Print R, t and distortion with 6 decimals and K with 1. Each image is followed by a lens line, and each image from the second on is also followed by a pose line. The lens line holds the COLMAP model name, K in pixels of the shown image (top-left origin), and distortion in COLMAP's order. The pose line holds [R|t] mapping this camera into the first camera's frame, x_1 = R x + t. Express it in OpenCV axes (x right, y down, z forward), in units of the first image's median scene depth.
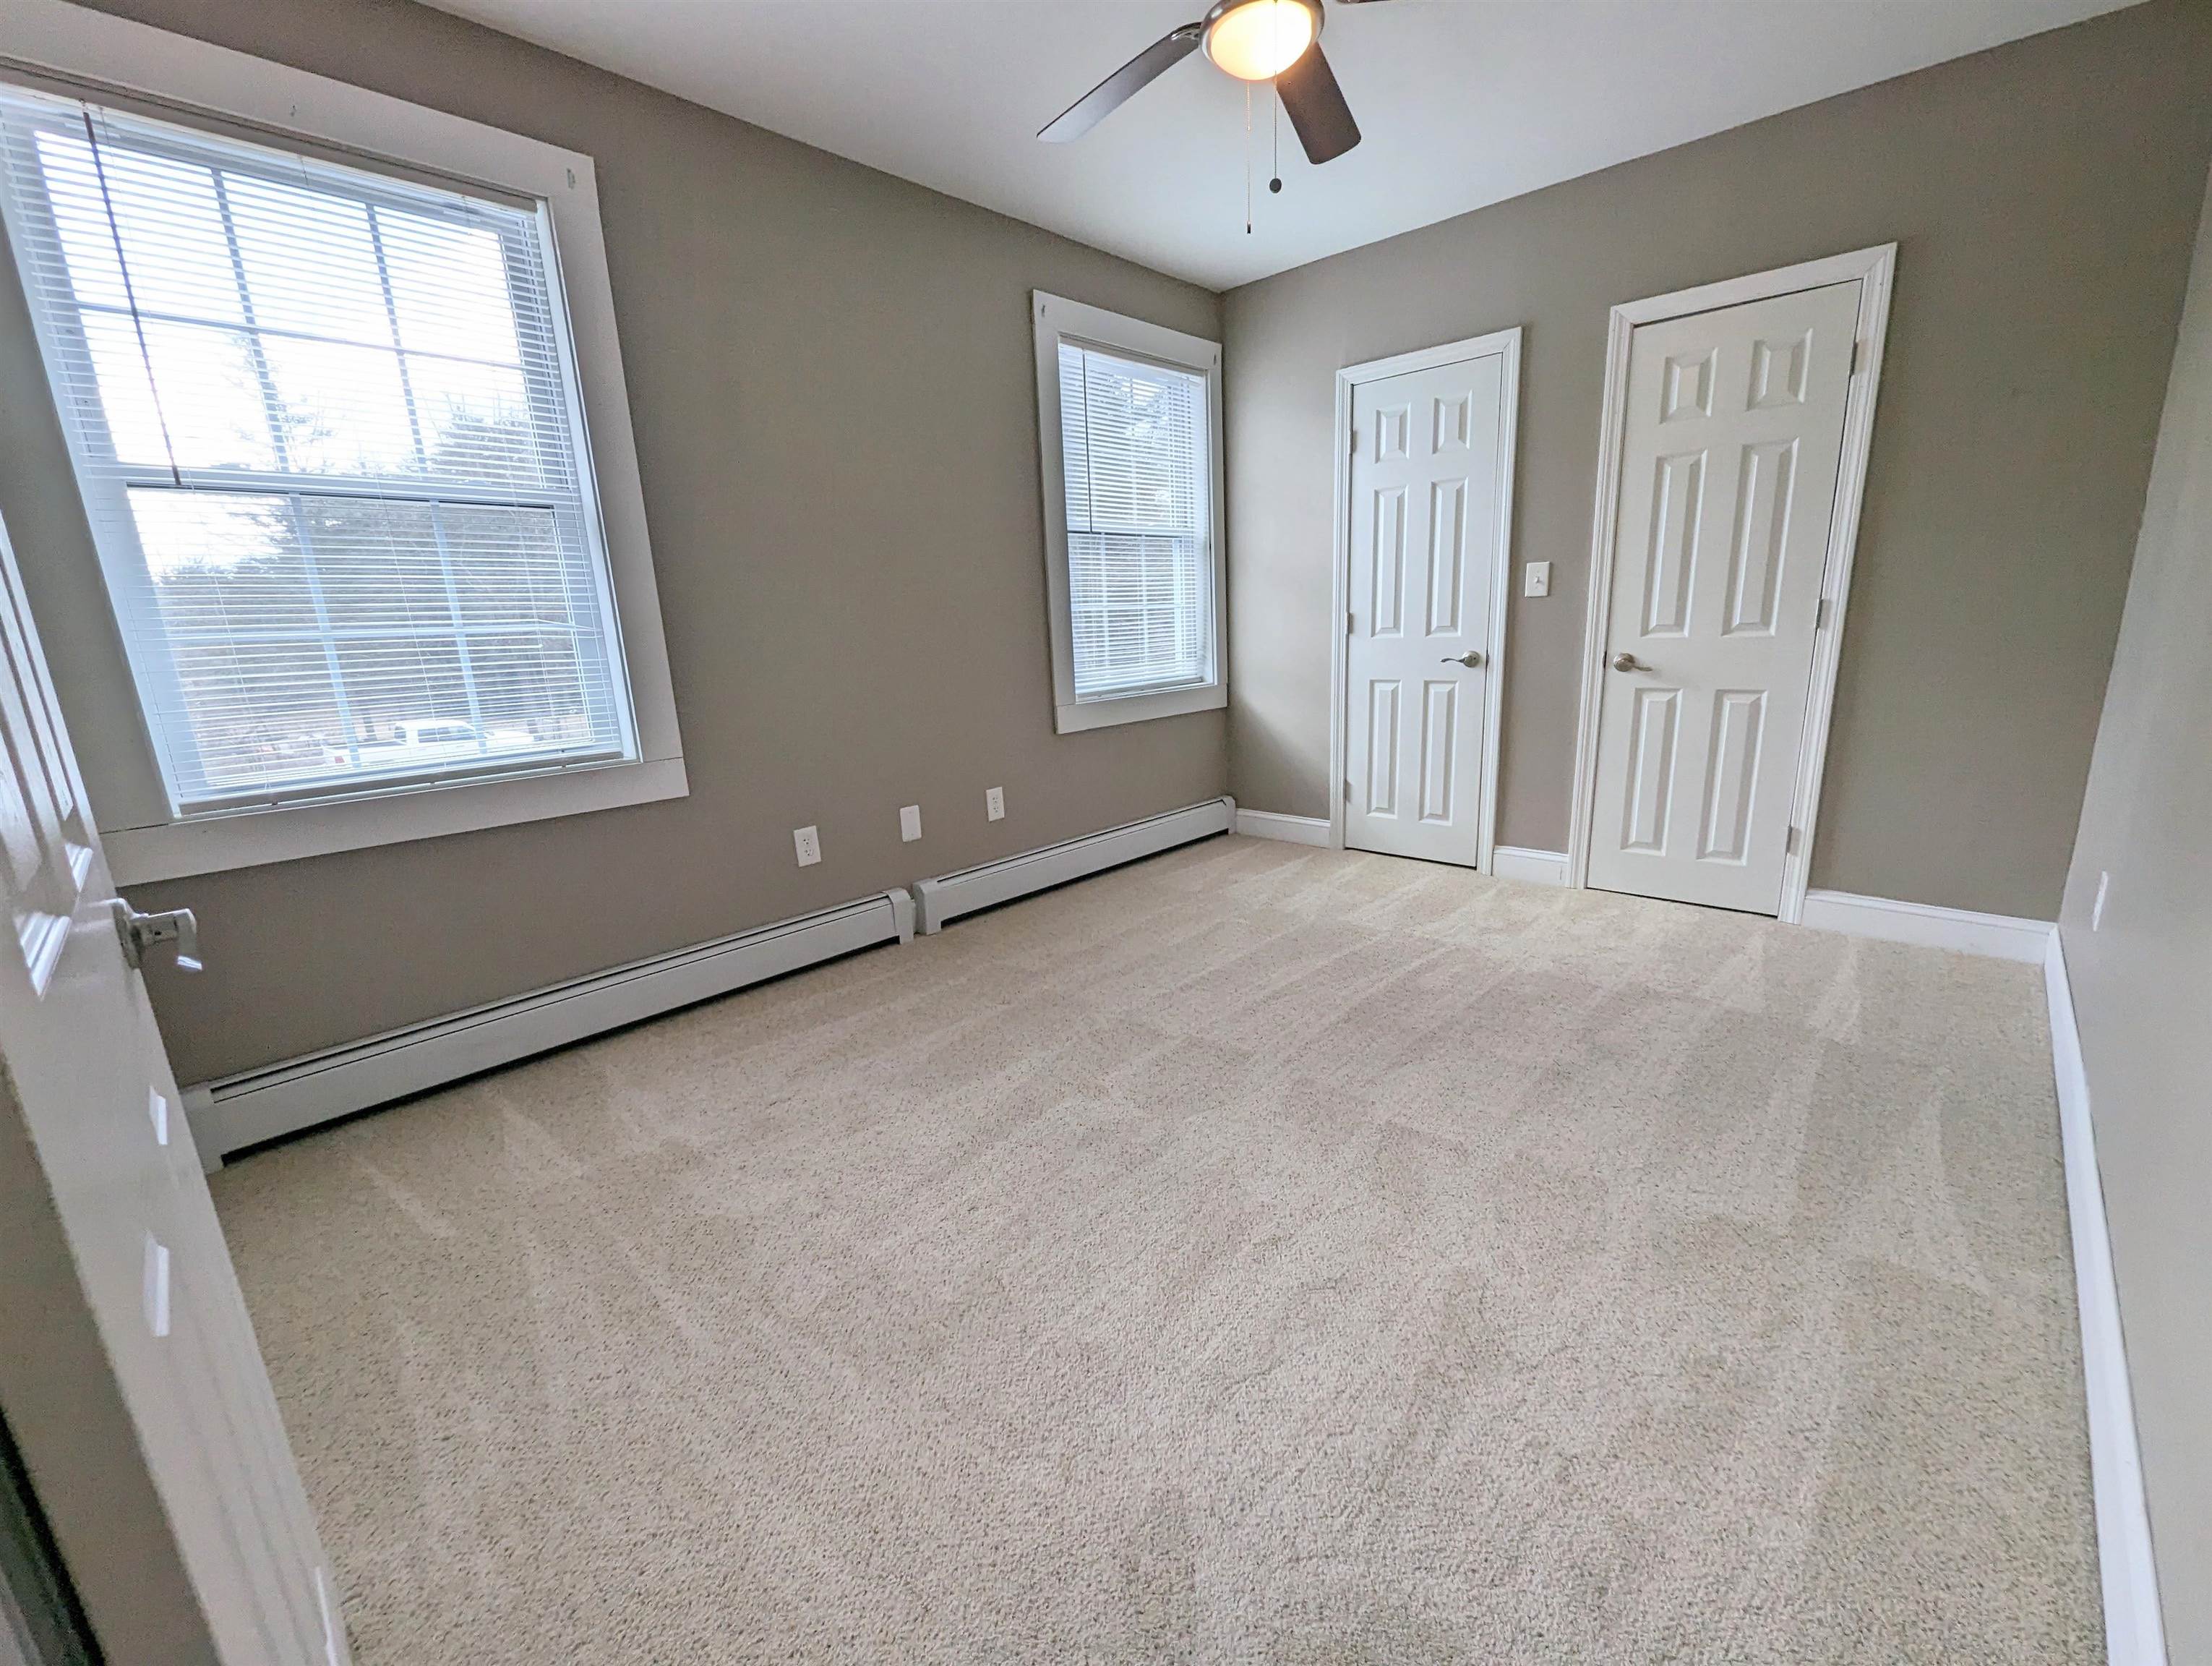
lens RADIAL K [[918.4, 0, 1117.8], [0, 918.4, 839.5], [0, 0, 1]] dist [0.001290, -0.000992]
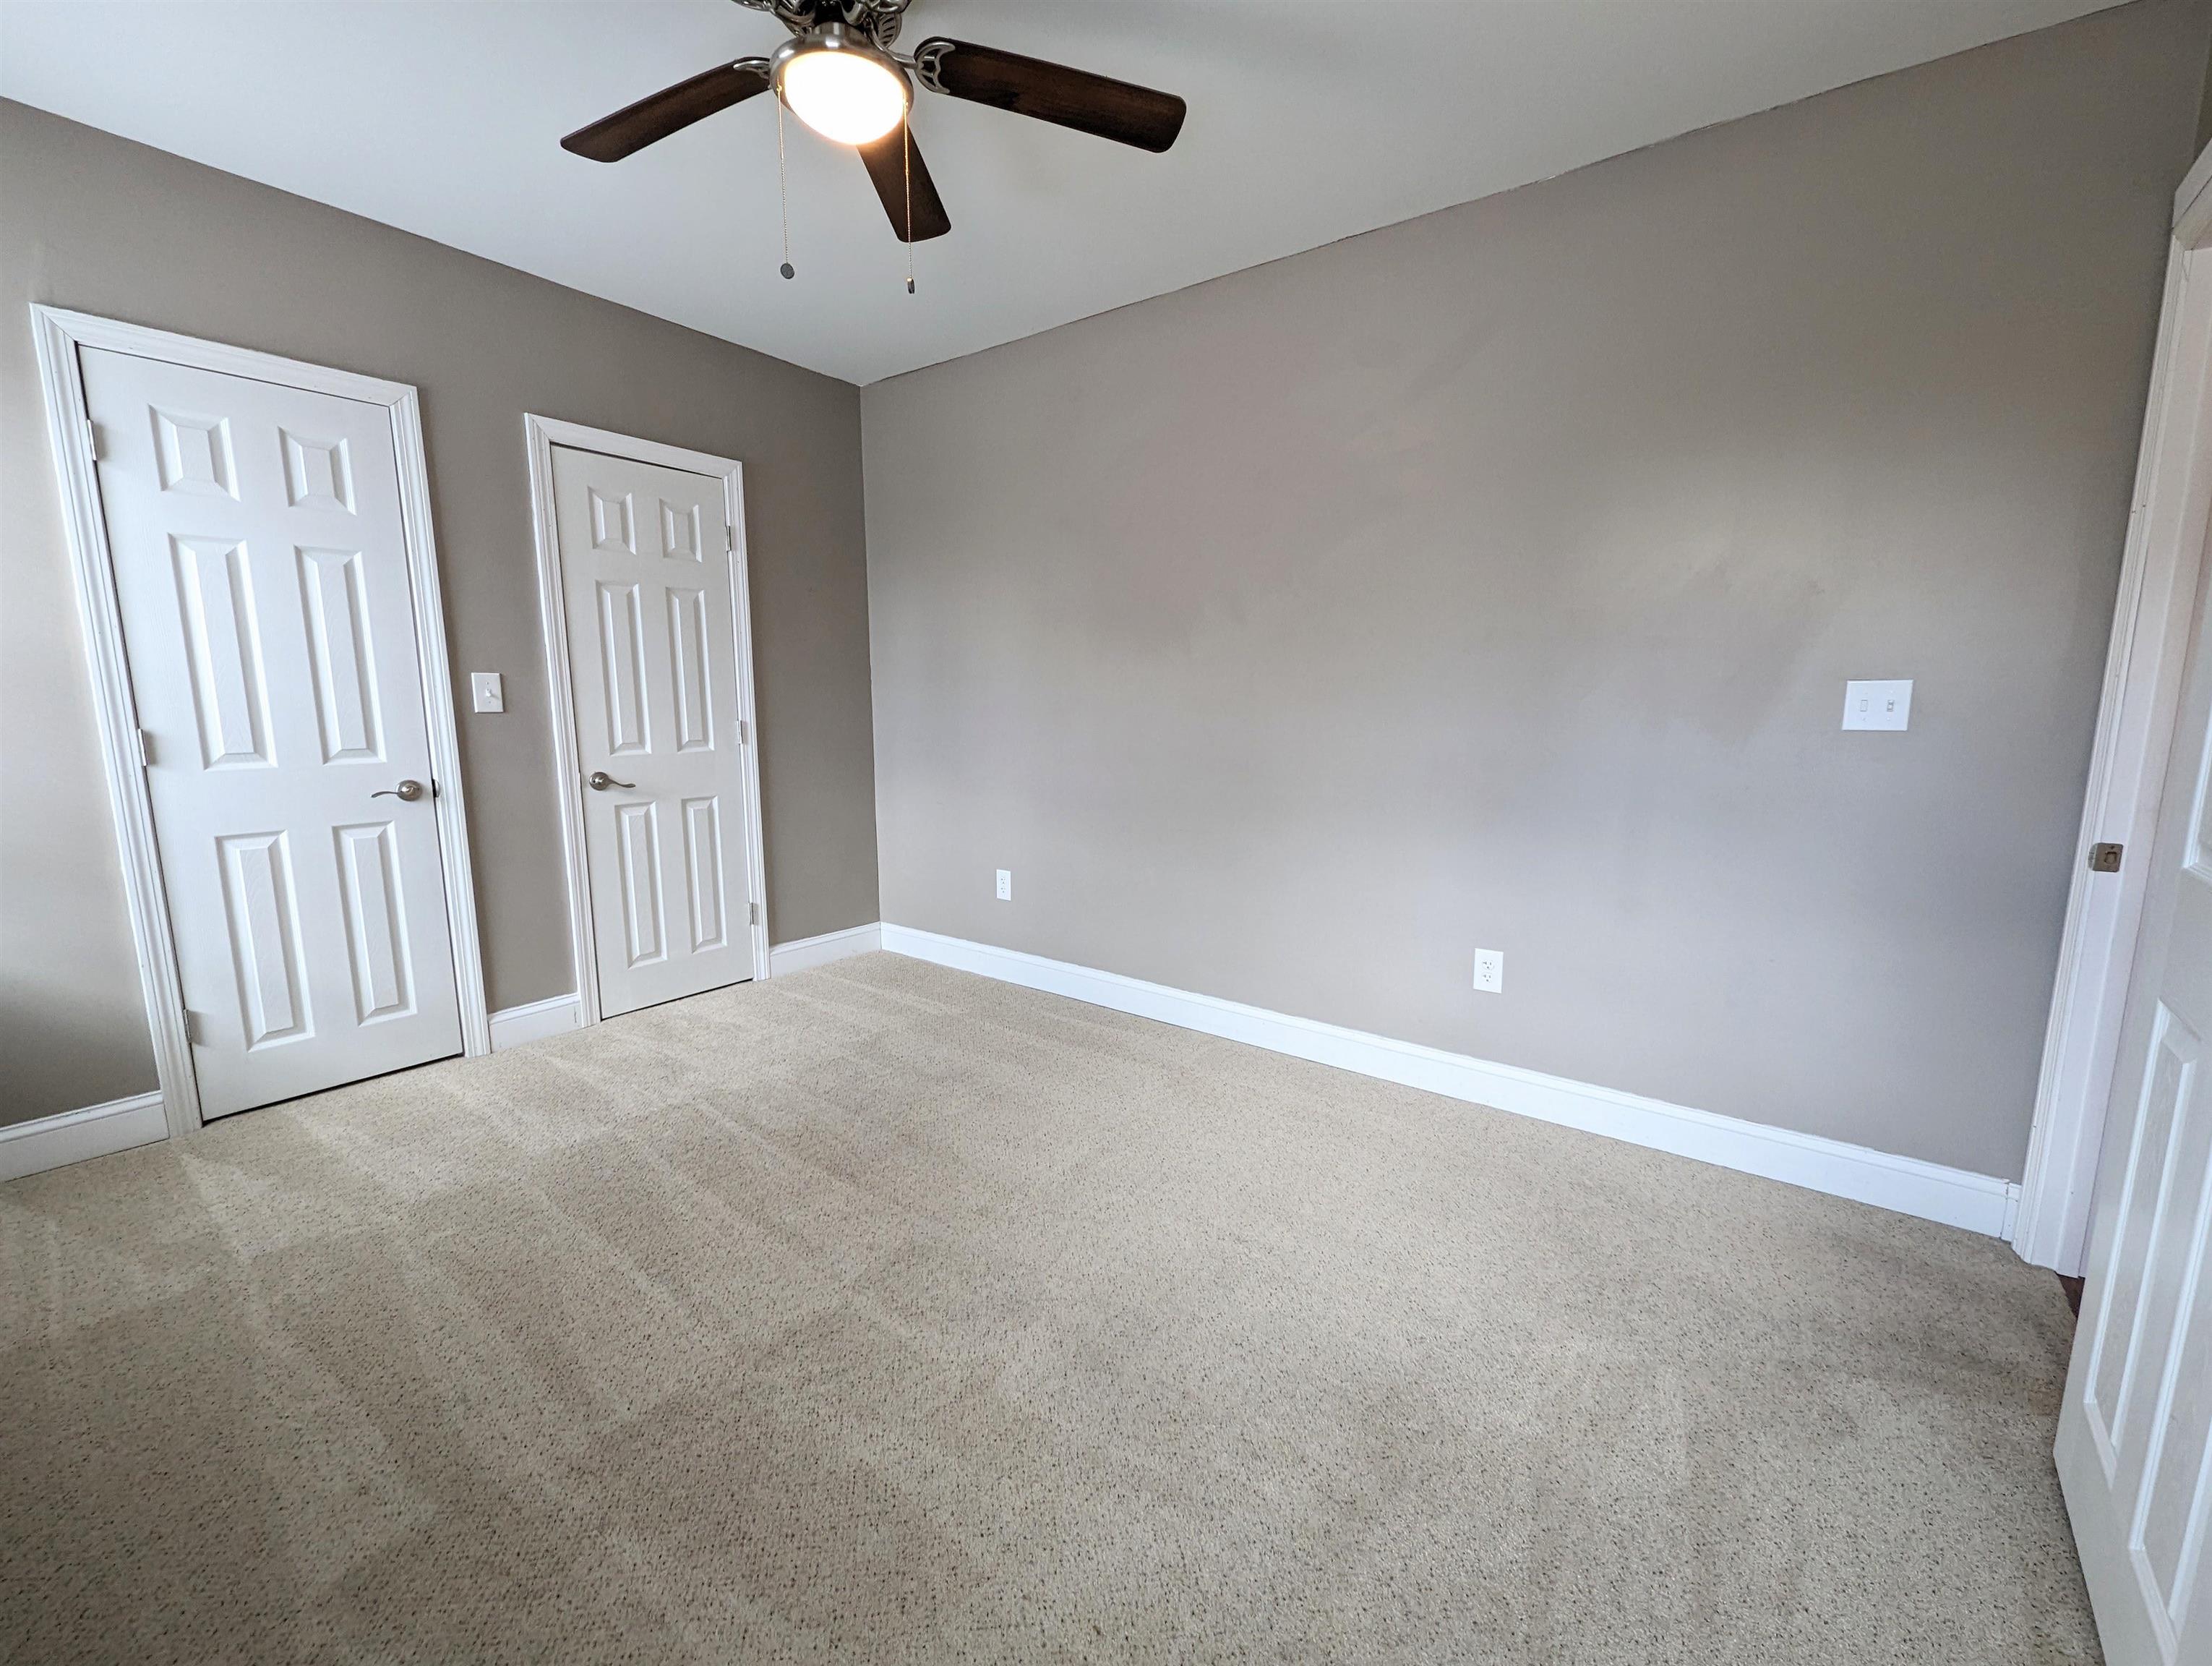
lens RADIAL K [[918.4, 0, 1099.5], [0, 918.4, 841.2], [0, 0, 1]] dist [0.001290, -0.000992]
pose [[-0.098033, -0.116607, 0.988328, -0.476560], [0.238381, 0.961449, 0.137081, -0.140203], [-0.966211, 0.249037, -0.066457, 0.574846]]
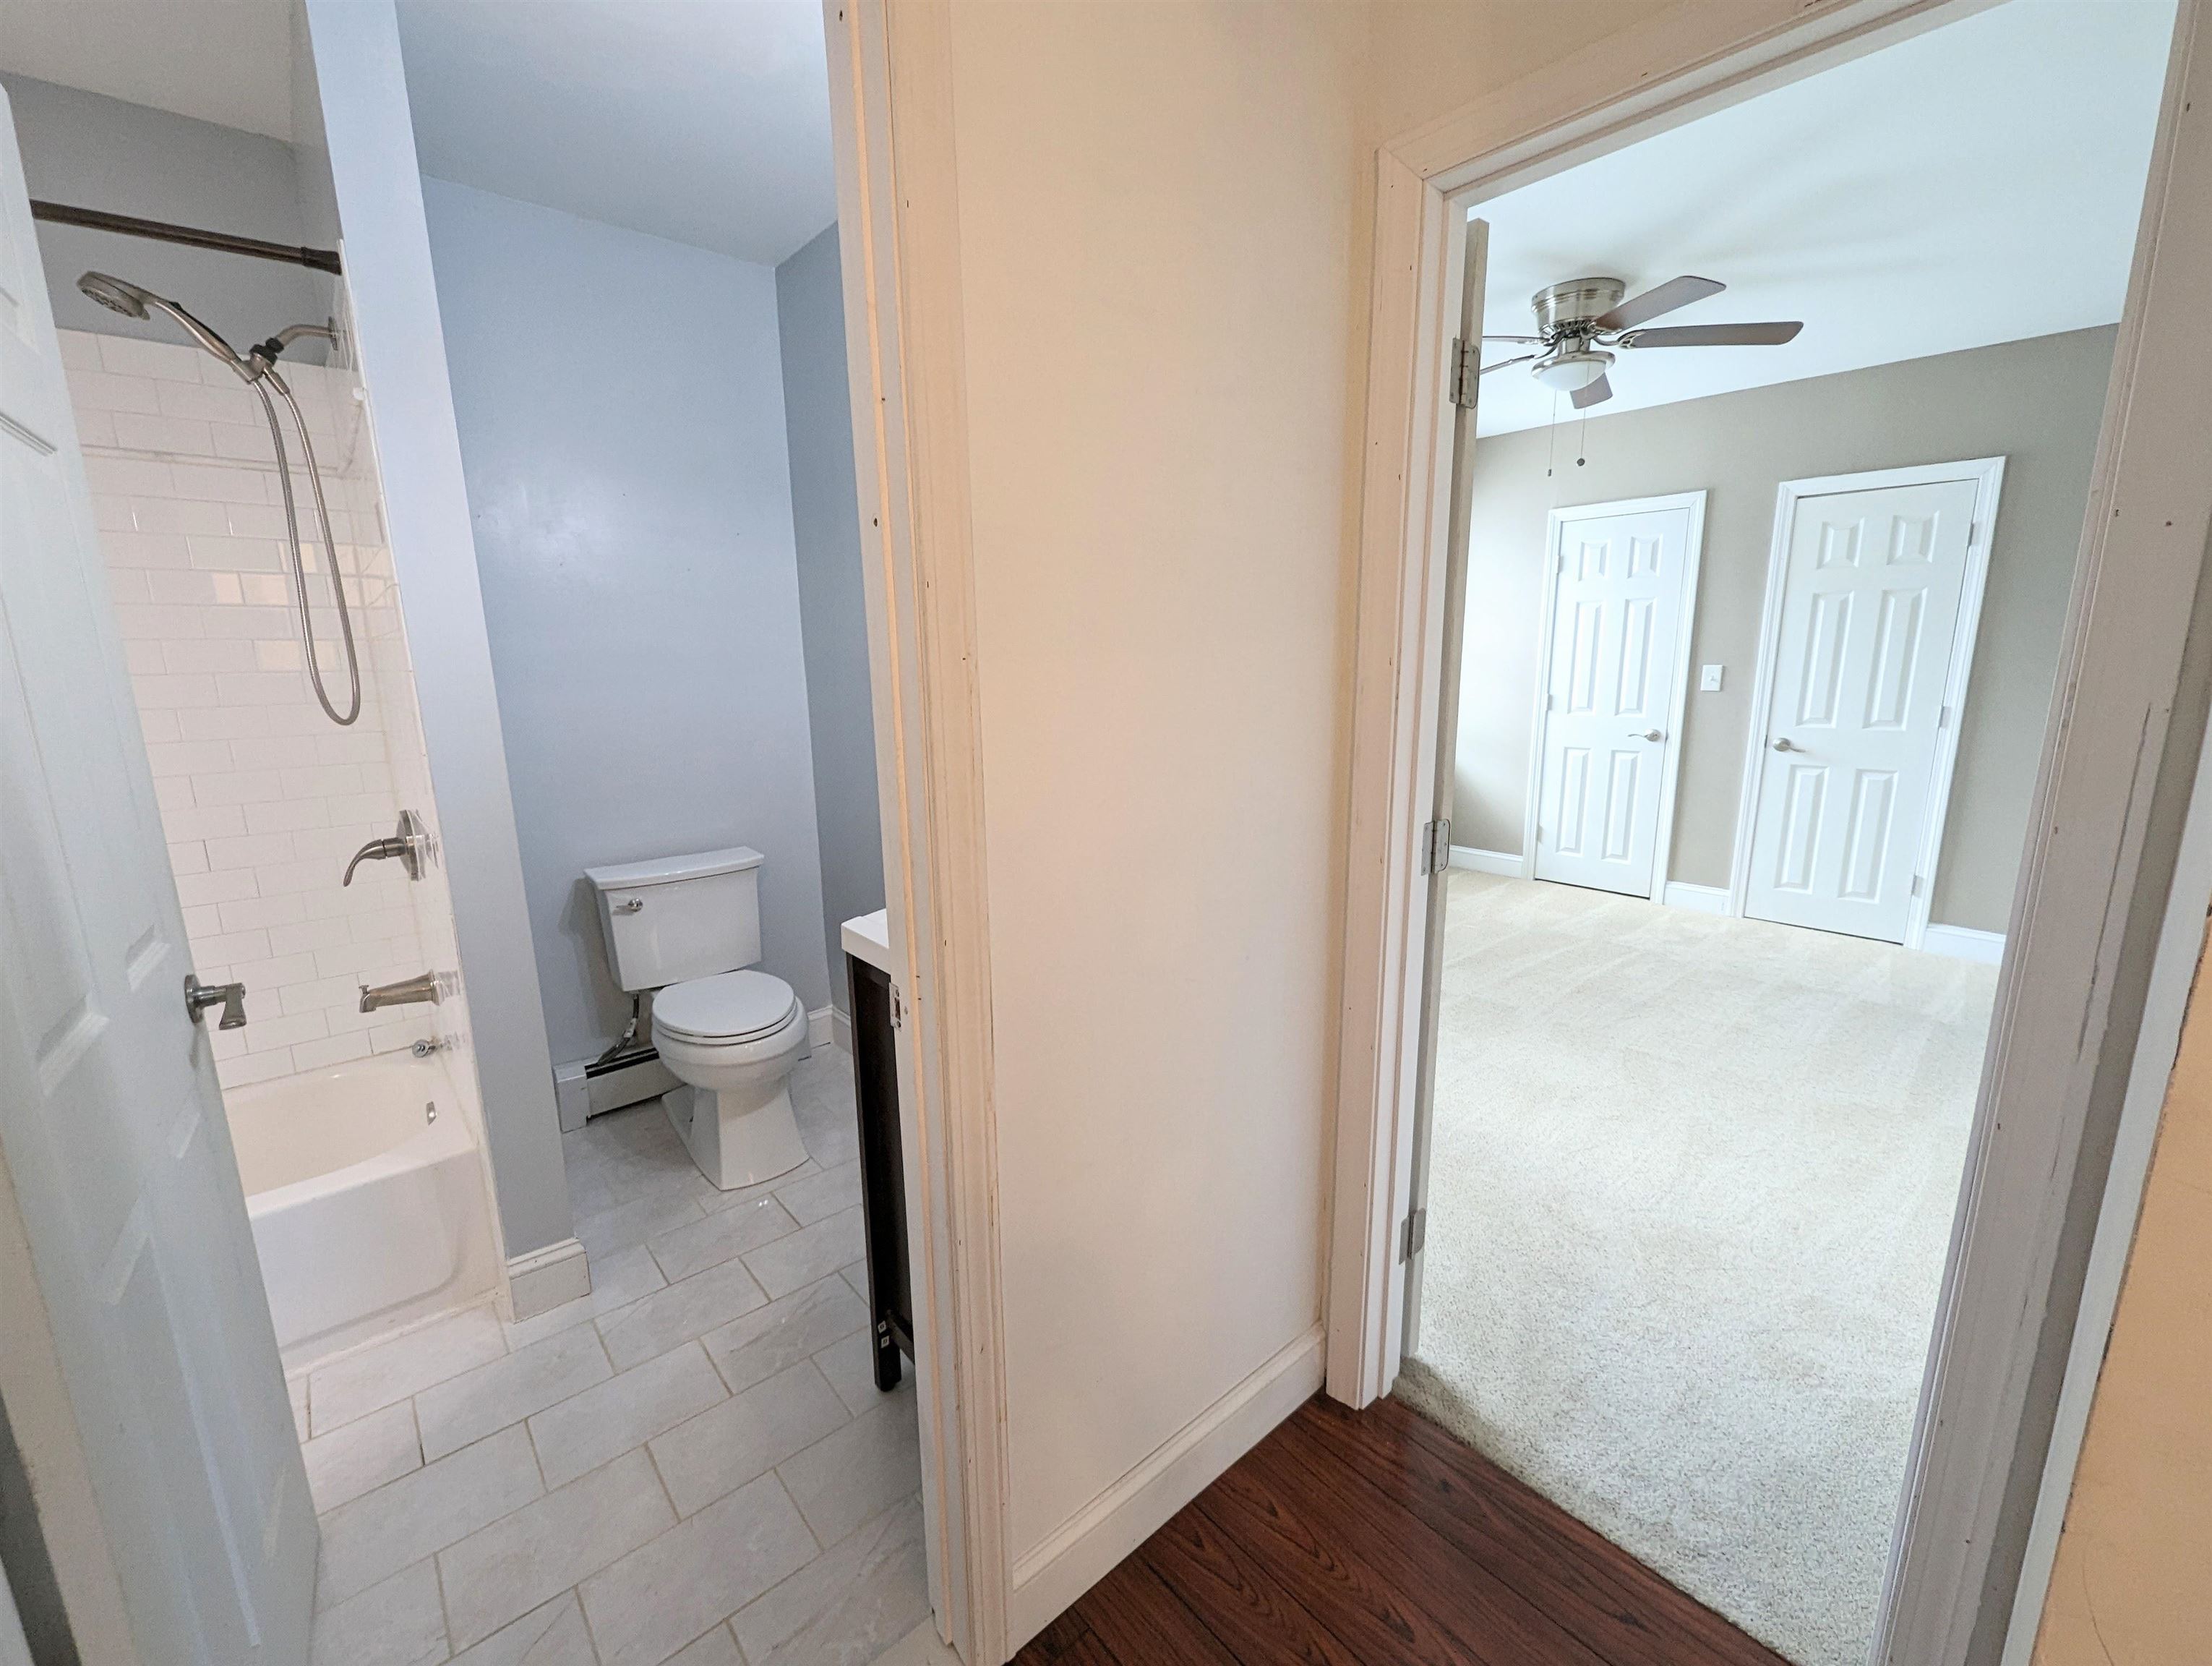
lens RADIAL K [[918.4, 0, 1115.5], [0, 918.4, 840.5], [0, 0, 1]] dist [0.001290, -0.000992]
pose [[0.994583, 0.045563, -0.093427, -0.267344], [-0.048695, 0.998316, -0.031524, 0.031492], [0.091833, 0.035903, 0.995127, -0.388669]]
